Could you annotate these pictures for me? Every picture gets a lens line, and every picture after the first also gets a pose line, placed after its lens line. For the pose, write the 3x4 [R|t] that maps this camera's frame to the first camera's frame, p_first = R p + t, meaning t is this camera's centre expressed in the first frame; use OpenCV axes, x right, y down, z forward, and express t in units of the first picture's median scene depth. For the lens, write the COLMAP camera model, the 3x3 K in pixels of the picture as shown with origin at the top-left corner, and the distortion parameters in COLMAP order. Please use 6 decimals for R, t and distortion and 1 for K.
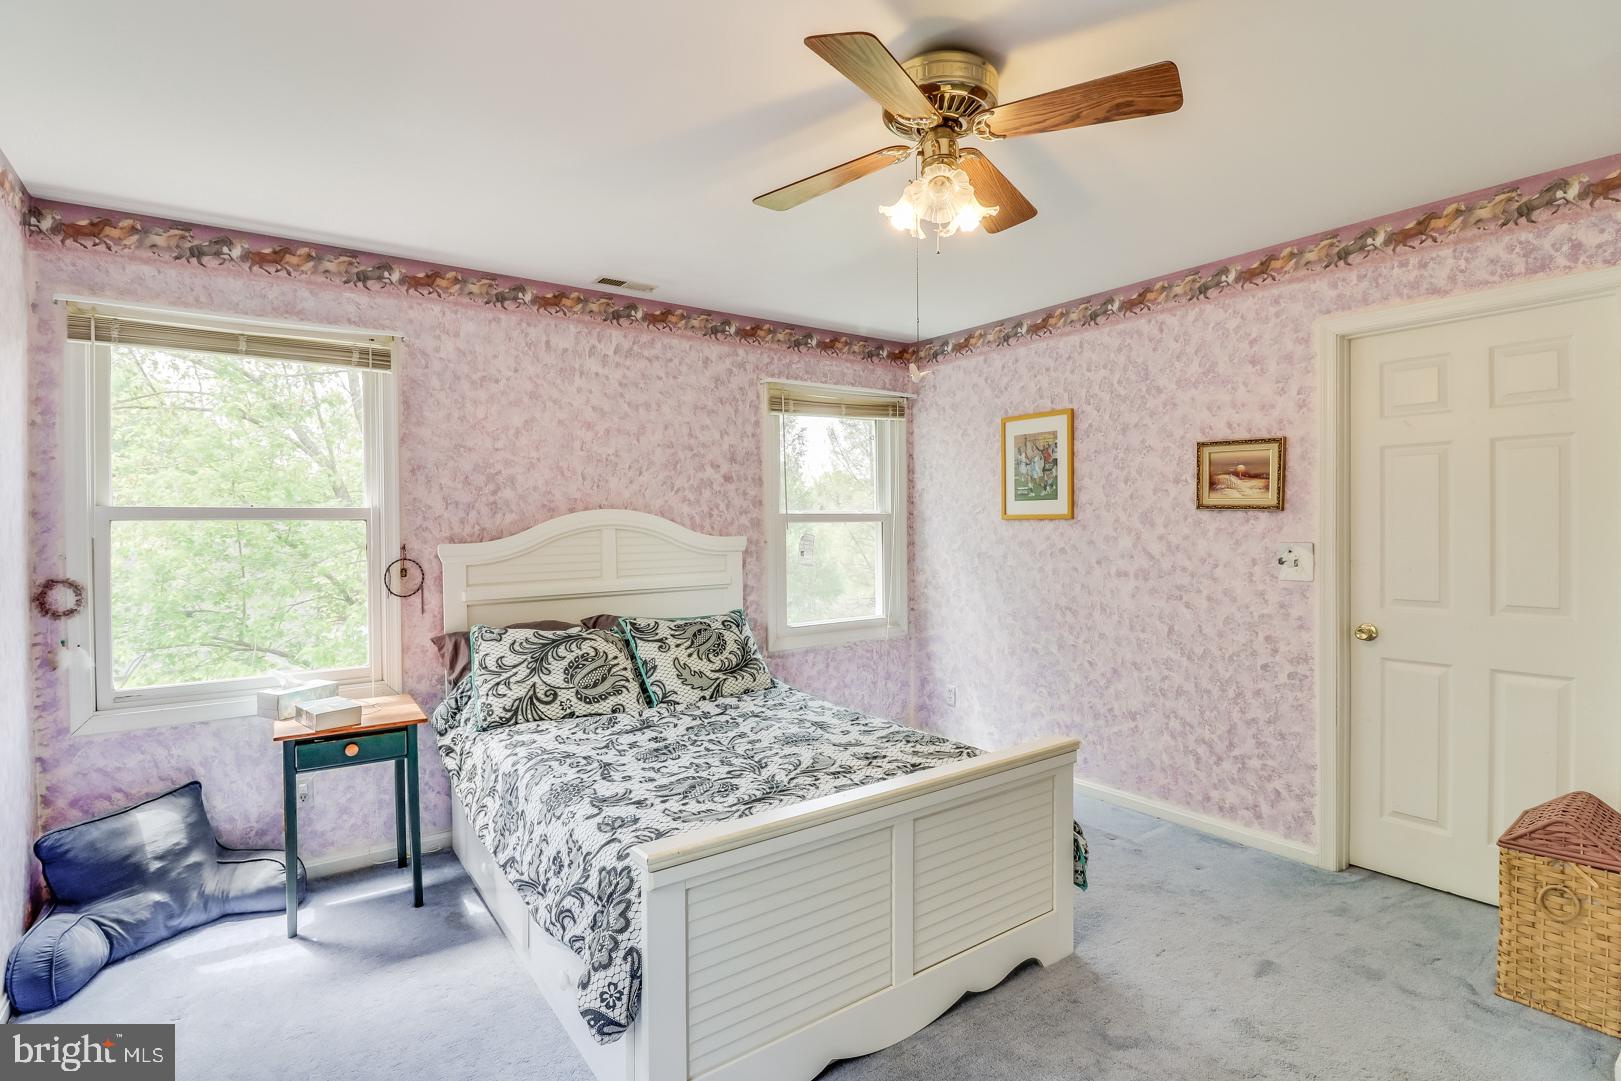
lens RADIAL K [[746.5, 0, 821.9], [0, 746.5, 534.5], [0, 0, 1]] dist [0.007326, -0.005786]
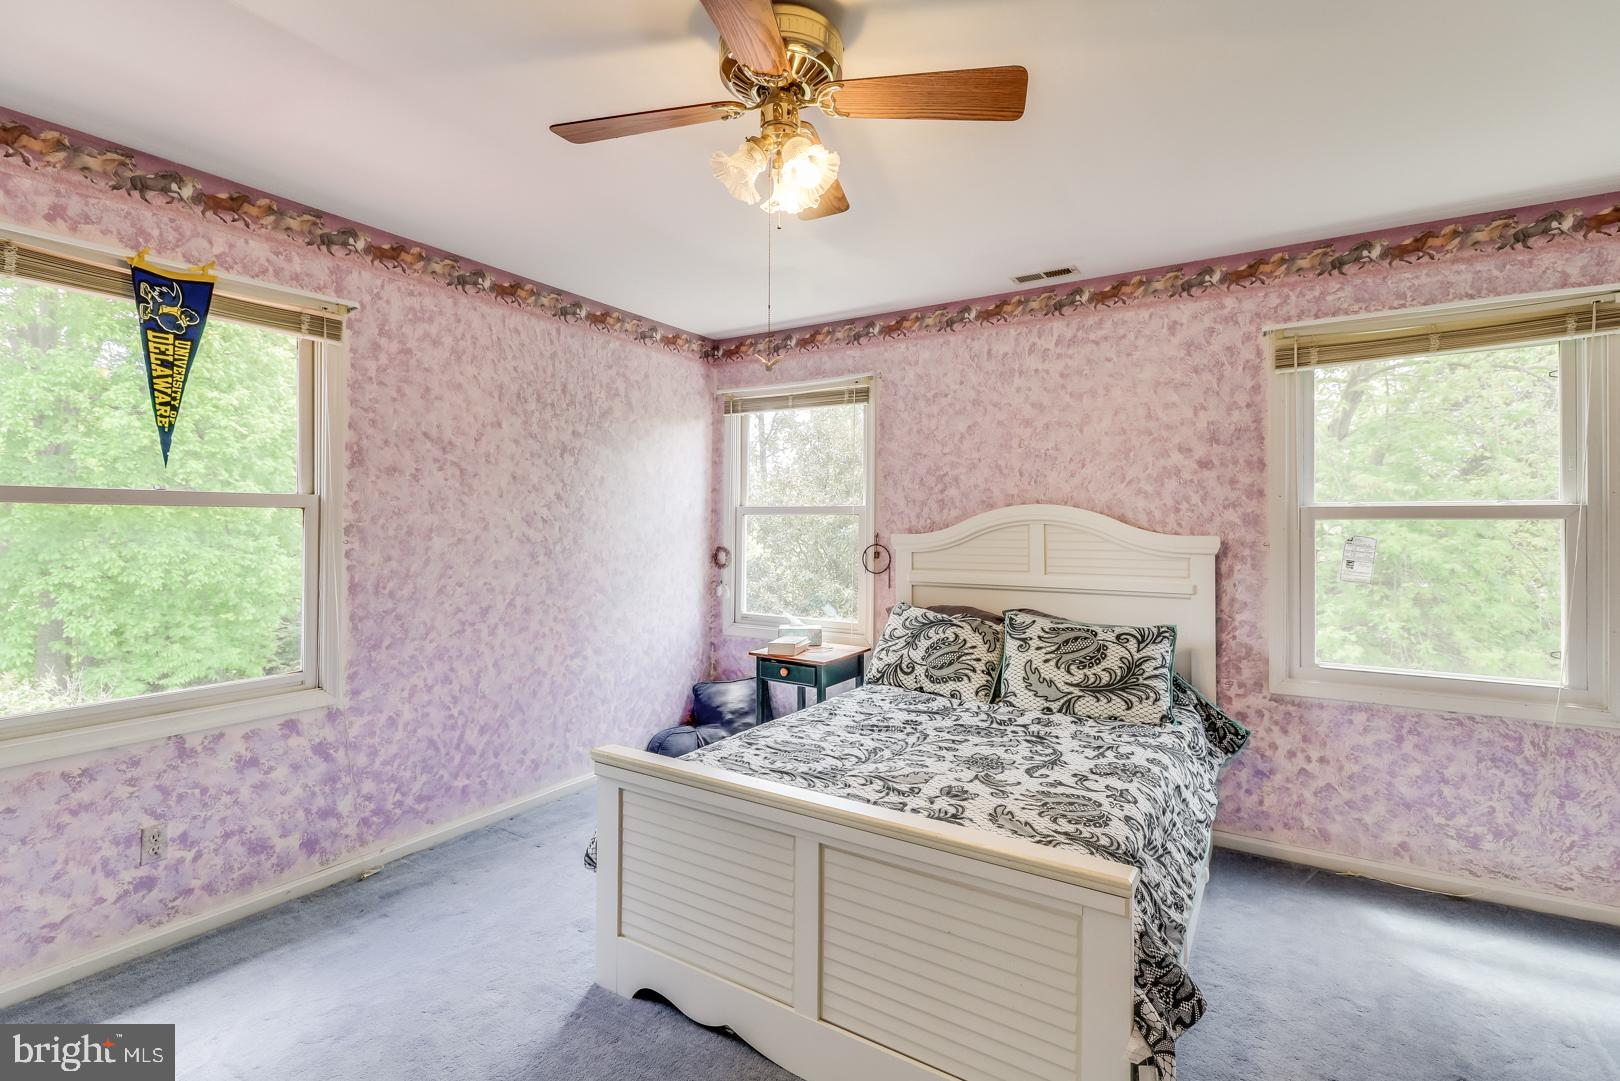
lens RADIAL K [[746.0, 0, 817.6], [0, 746.0, 520.2], [0, 0, 1]] dist [0.007326, -0.005786]
pose [[0.391943, 0.008405, -0.919951, 0.566018], [-0.020206, 0.999796, 0.000526, -0.007919], [0.919768, 0.018382, 0.392033, 0.373810]]
